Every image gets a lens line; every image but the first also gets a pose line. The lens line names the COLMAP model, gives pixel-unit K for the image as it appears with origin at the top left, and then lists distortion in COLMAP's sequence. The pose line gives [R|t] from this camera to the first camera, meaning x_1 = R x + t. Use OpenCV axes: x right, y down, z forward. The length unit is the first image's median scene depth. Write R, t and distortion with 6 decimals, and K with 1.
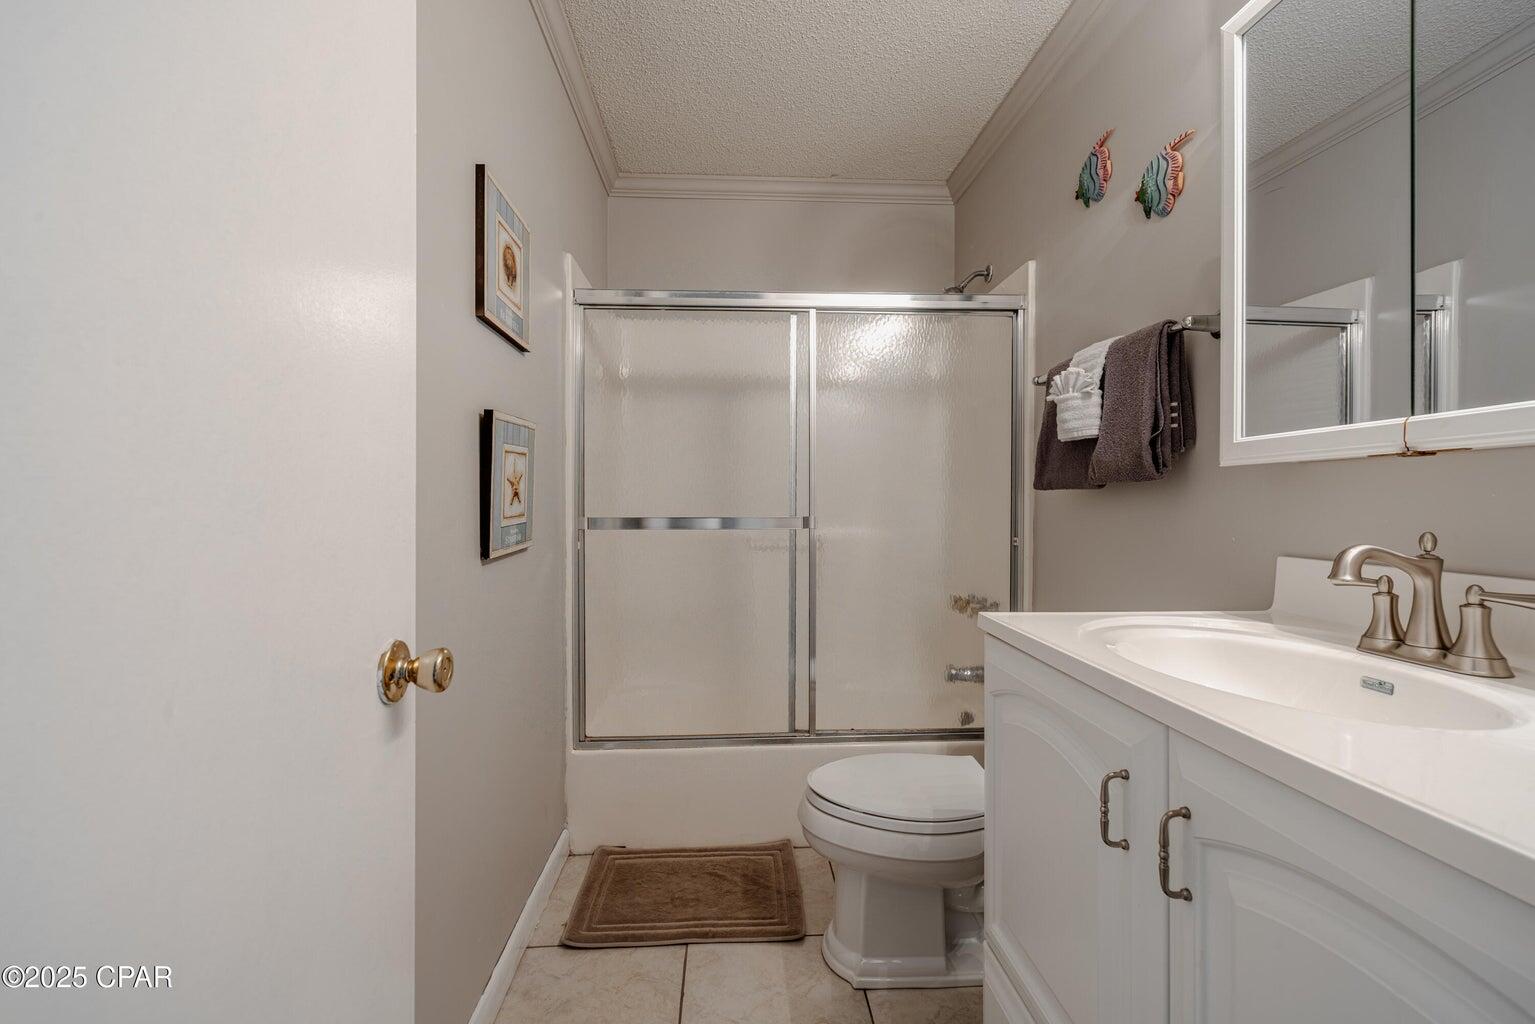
lens RADIAL K [[645.1, 0, 760.2], [0, 645.1, 510.9], [0, 0, 1]] dist [-0.000892, -0.000487]
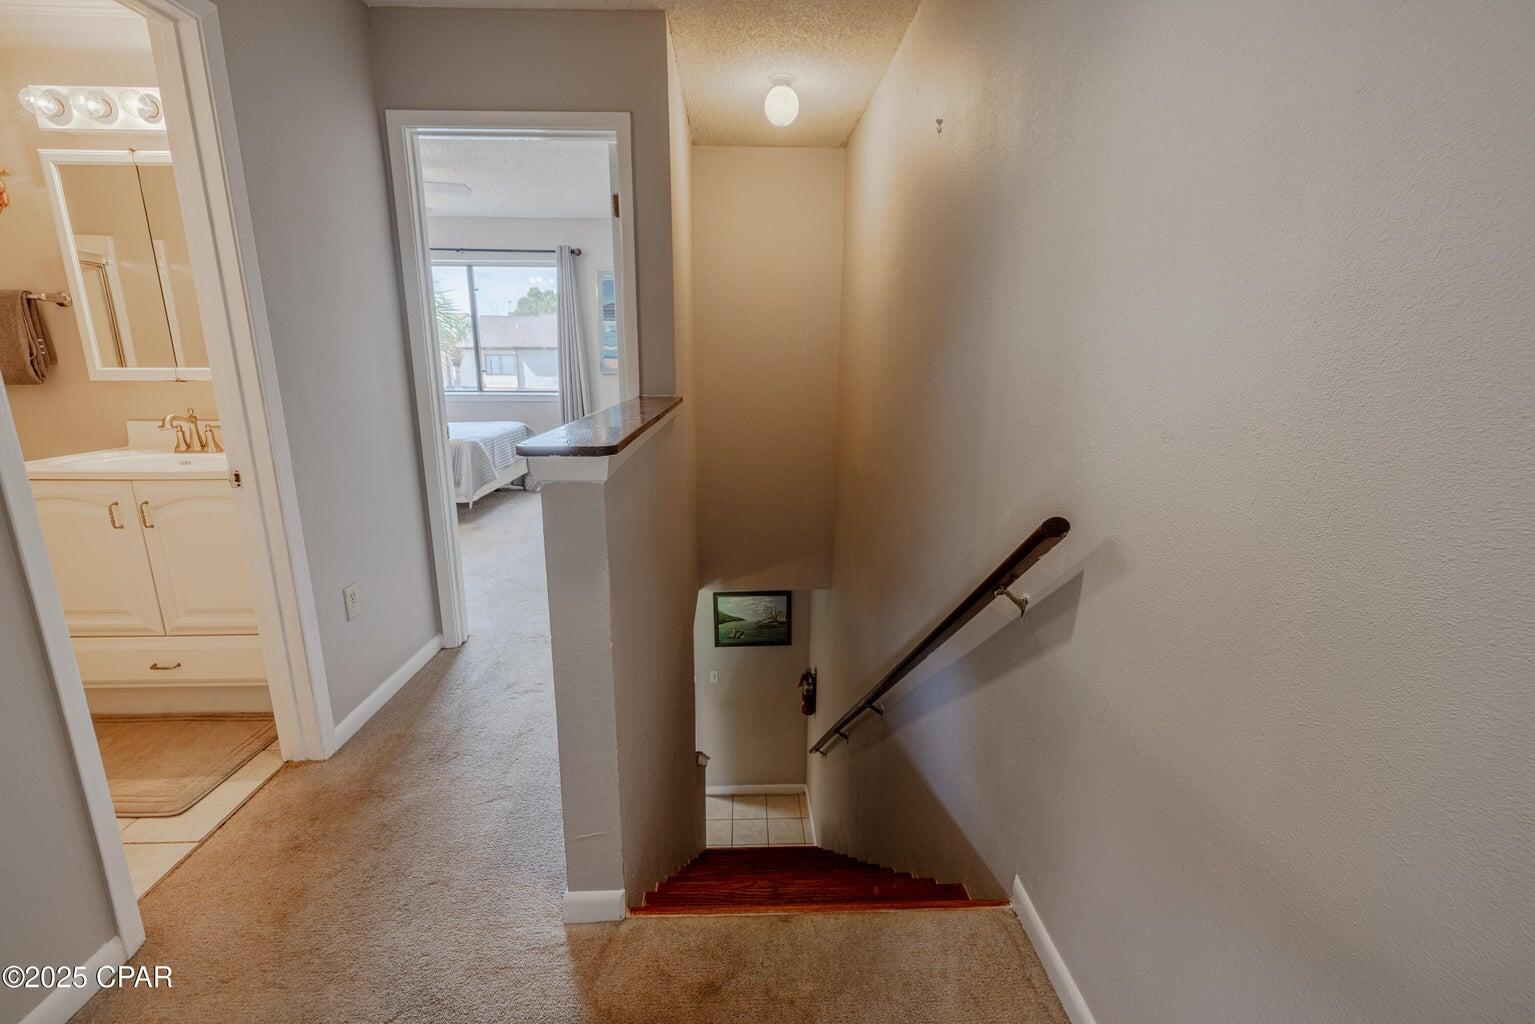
lens RADIAL K [[654.9, 0, 761.1], [0, 654.9, 503.5], [0, 0, 1]] dist [0.001921, 0.000207]
pose [[0.029546, -0.219167, 0.975240, -1.818400], [0.007694, 0.975687, 0.219034, -0.170018], [-0.999534, 0.001032, 0.030514, -1.622455]]
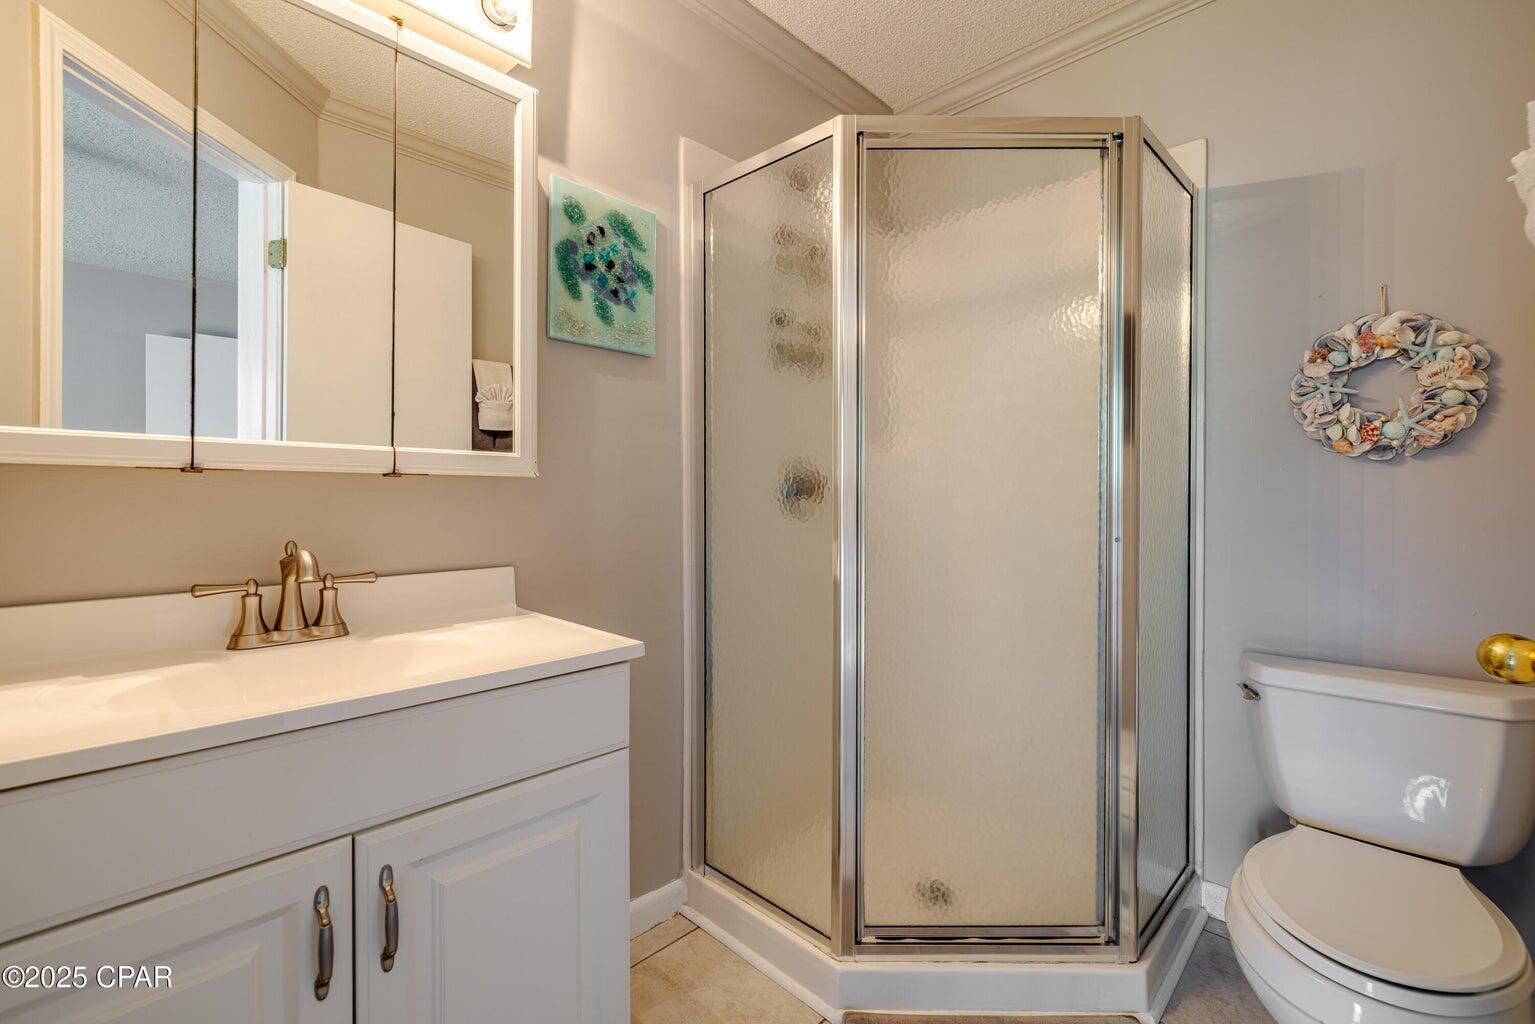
lens RADIAL K [[654.9, 0, 761.1], [0, 654.9, 503.5], [0, 0, 1]] dist [0.001921, 0.000207]
pose [[-0.663403, 0.008674, 0.748212, -0.485734], [0.017827, 0.999832, 0.004216, -0.020900], [-0.748050, 0.016136, -0.663446, 1.105565]]
